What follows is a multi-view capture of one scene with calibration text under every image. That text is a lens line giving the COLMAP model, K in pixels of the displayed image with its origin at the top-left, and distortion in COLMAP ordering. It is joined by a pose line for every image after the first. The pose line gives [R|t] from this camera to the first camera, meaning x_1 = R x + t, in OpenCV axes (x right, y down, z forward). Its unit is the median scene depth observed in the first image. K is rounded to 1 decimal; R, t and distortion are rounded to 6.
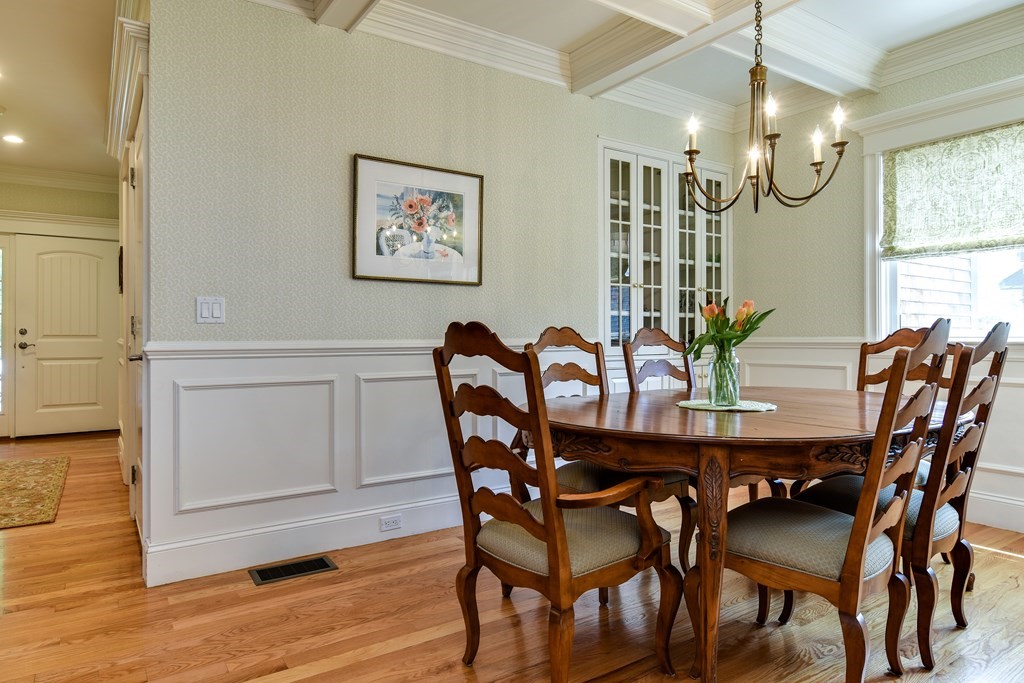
lens RADIAL K [[636.2, 0, 518.2], [0, 636.2, 338.1], [0, 0, 1]] dist [-0.012850, 0.009345]
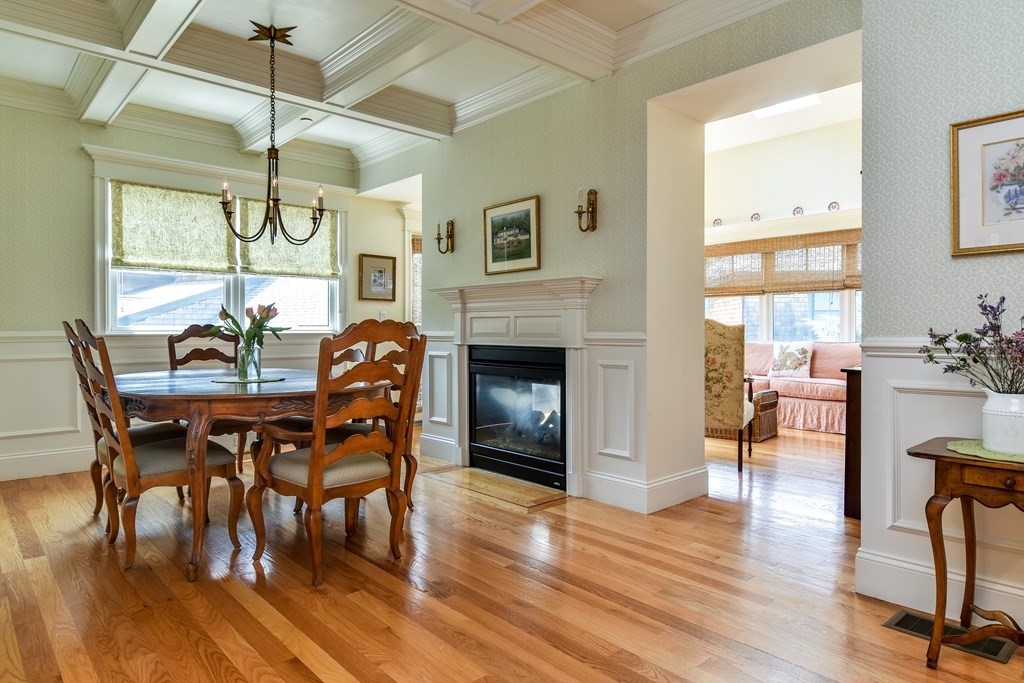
lens RADIAL K [[636.2, 0, 501.4], [0, 636.2, 342.3], [0, 0, 1]] dist [-0.012850, 0.009345]
pose [[-0.136567, -0.018588, 0.990456, -0.802748], [0.003867, 0.999806, 0.019297, -0.000410], [-0.990623, 0.006466, -0.136469, 0.463147]]
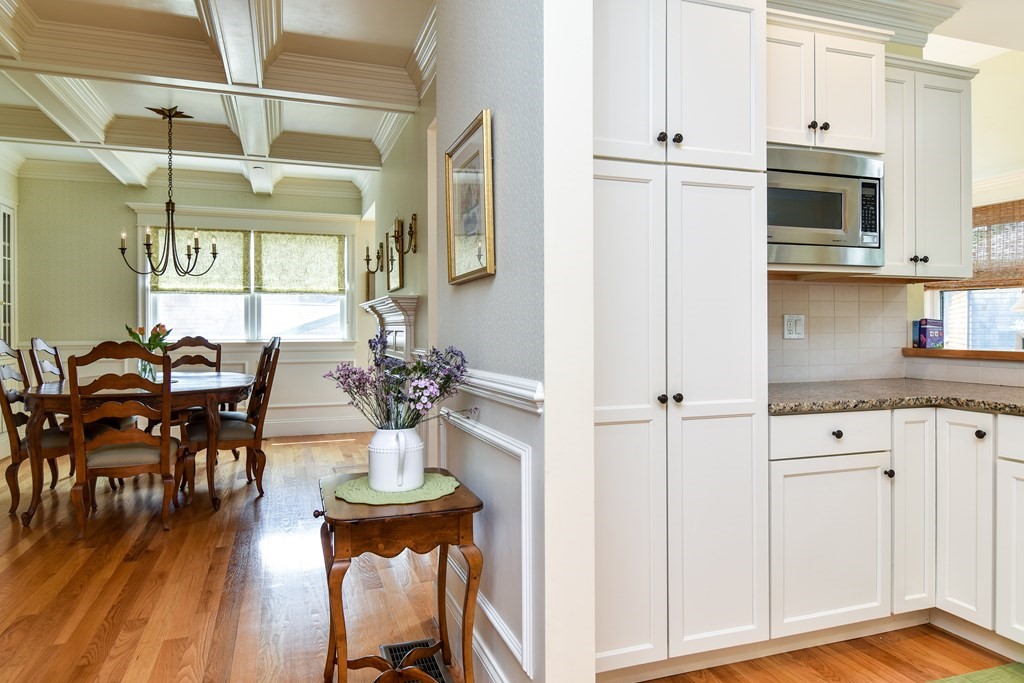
lens RADIAL K [[636.2, 0, 504.5], [0, 636.2, 331.8], [0, 0, 1]] dist [-0.012850, 0.009345]
pose [[0.254698, -0.004625, 0.967009, -0.827422], [0.004927, 0.999982, 0.003486, -0.027458], [-0.967008, 0.003876, 0.254716, -0.308352]]
